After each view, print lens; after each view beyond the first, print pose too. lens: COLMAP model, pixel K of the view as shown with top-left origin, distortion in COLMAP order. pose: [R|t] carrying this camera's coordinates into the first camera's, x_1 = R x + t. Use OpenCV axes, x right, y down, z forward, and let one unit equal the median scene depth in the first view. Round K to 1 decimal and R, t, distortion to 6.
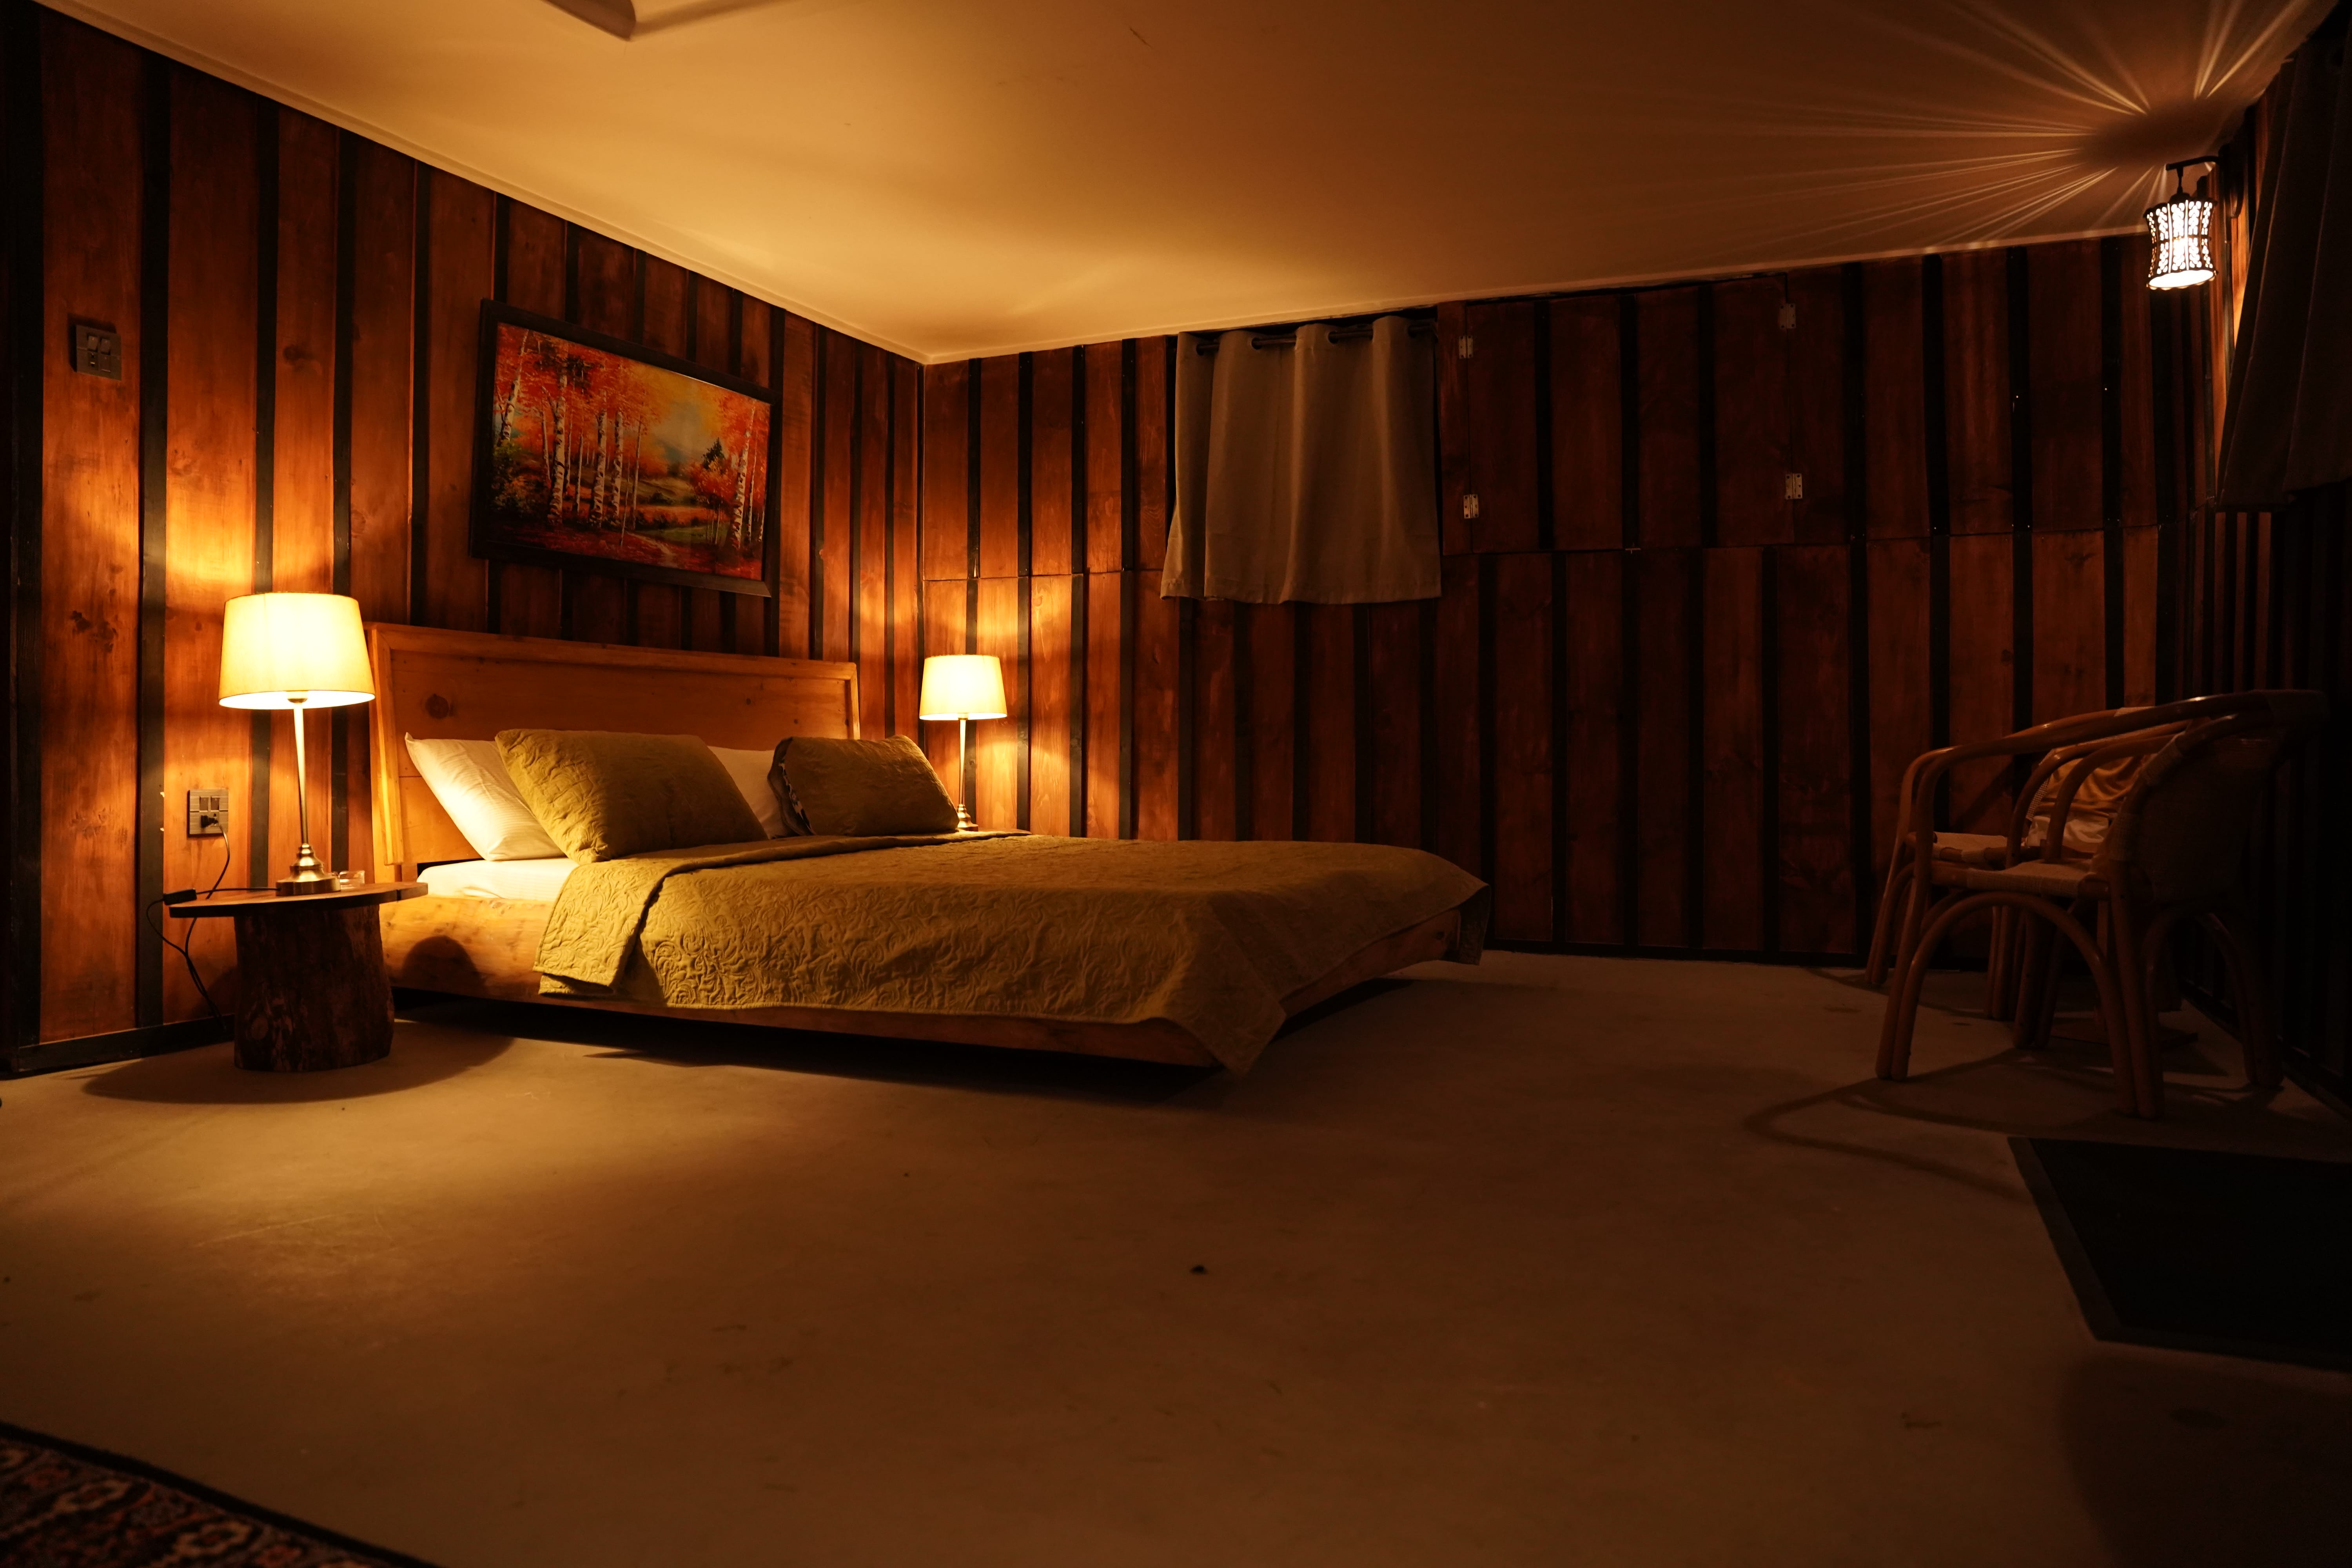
lens RADIAL K [[1678.6, 0, 1176.0], [0, 1678.6, 784.0], [0, 0, 1]] dist [-0.116679, 0.107628]
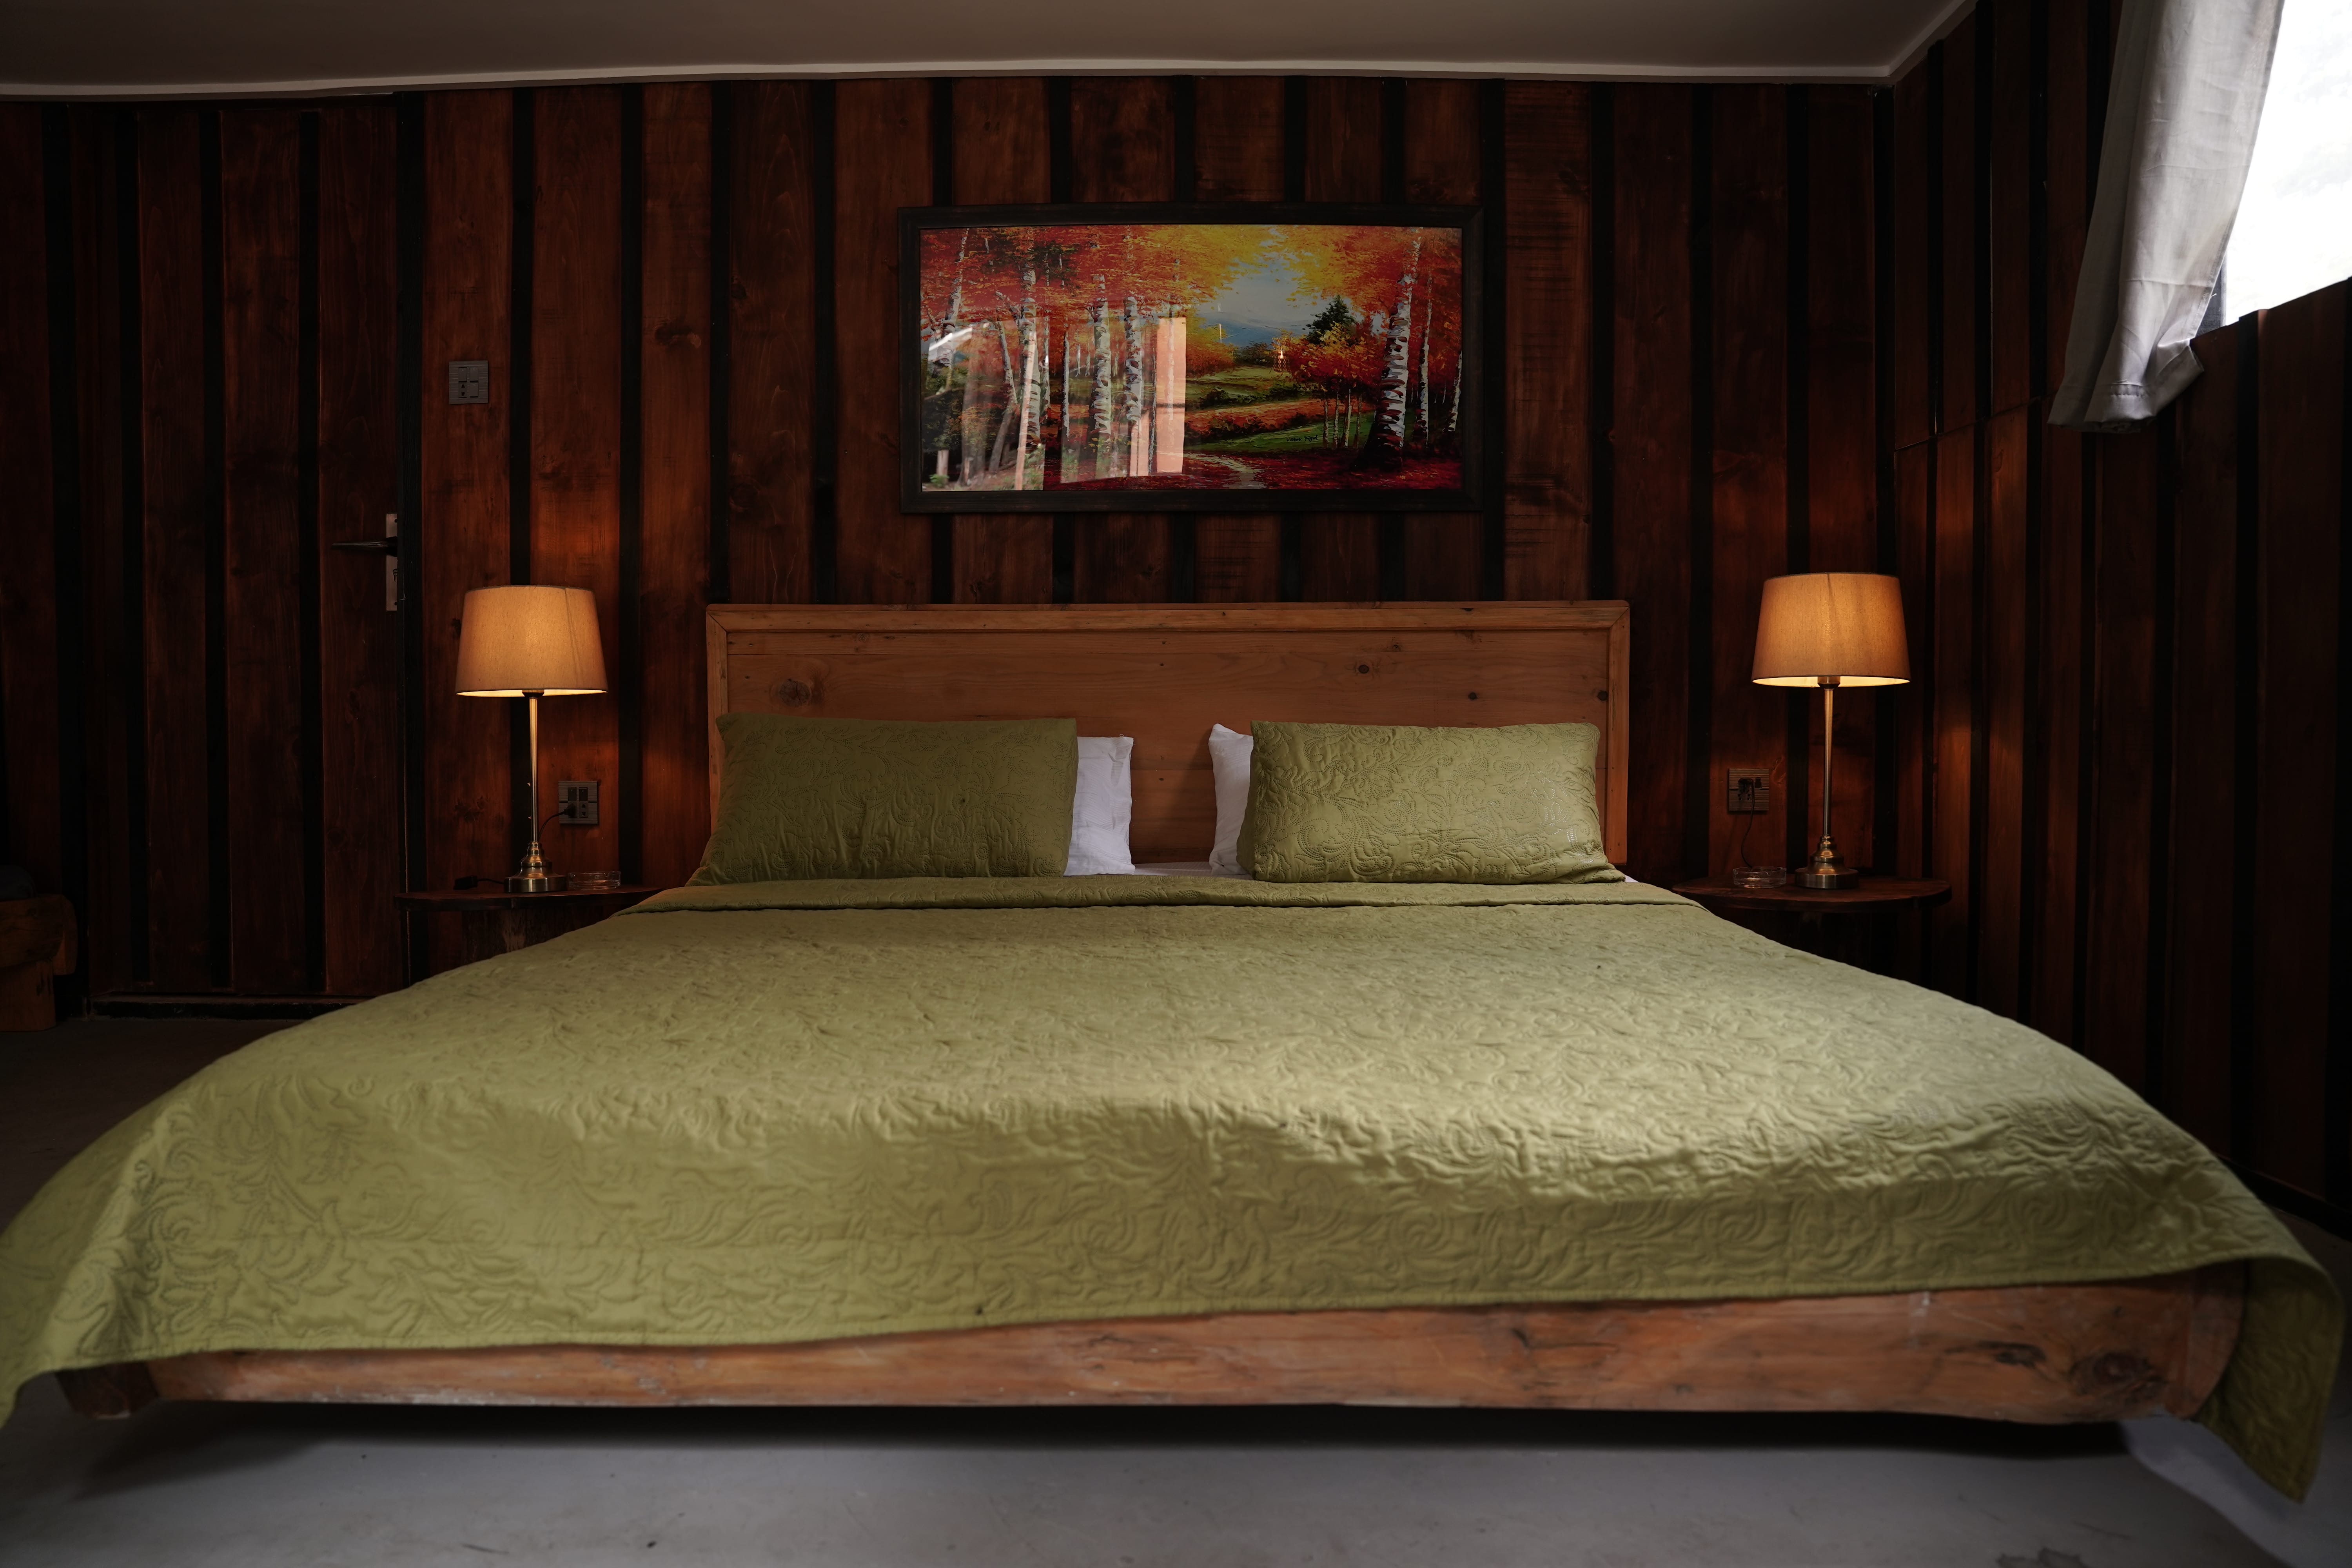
lens RADIAL K [[1678.6, 0, 1176.0], [0, 1678.6, 784.0], [0, 0, 1]] dist [-0.116679, 0.107628]
pose [[0.373440, 0.025267, -0.927310, 0.347181], [-0.015628, 0.999658, 0.020944, -0.014940], [0.927523, 0.006670, 0.373707, 0.654440]]
